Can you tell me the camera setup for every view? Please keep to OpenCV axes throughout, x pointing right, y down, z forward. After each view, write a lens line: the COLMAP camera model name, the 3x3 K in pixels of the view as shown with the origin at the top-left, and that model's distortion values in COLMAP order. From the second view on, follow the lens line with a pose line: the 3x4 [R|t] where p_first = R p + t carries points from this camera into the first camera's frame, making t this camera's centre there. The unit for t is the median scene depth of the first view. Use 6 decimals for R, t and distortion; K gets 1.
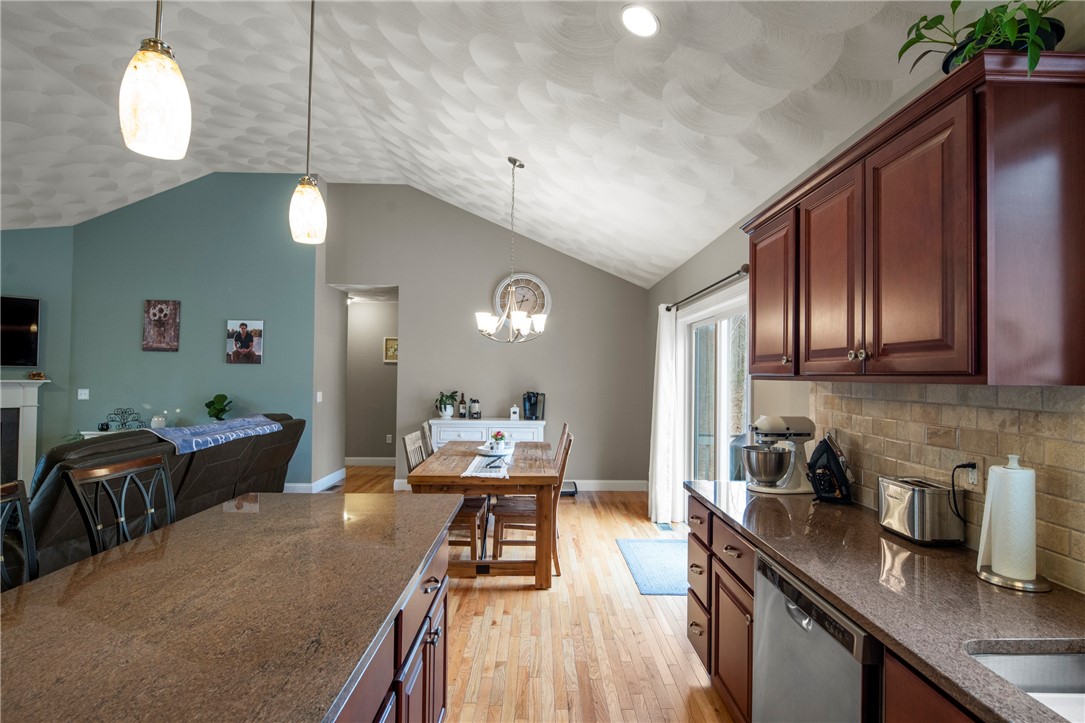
lens RADIAL K [[533.7, 0, 546.8], [0, 533.7, 364.5], [0, 0, 1]] dist [0.010334, -0.003956]
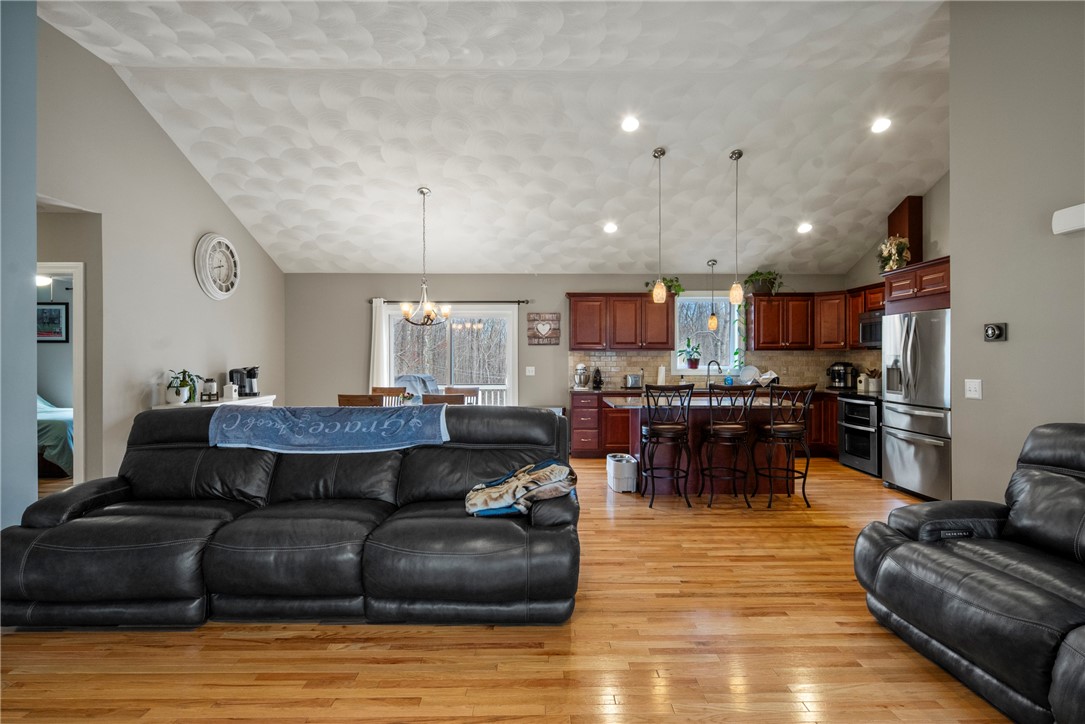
lens RADIAL K [[533.7, 0, 547.5], [0, 533.7, 357.7], [0, 0, 1]] dist [0.010334, -0.003956]
pose [[0.011110, -0.013891, 0.999842, -0.993255], [-0.018267, 0.999734, 0.014093, 0.011137], [-0.999771, -0.018420, 0.010853, 0.460601]]
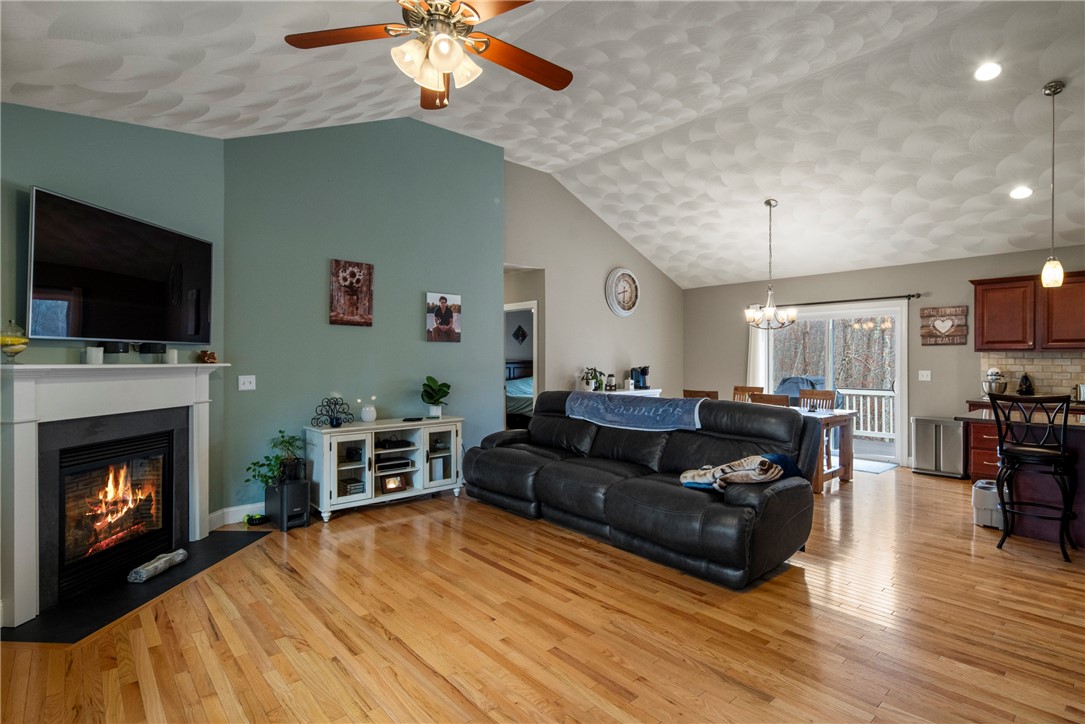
lens RADIAL K [[533.7, 0, 544.6], [0, 533.7, 357.6], [0, 0, 1]] dist [0.010334, -0.003956]
pose [[0.762475, -0.010263, 0.646936, -1.019205], [-0.003981, 0.999781, 0.020552, 0.006002], [-0.647005, -0.018246, 0.762267, 0.203263]]
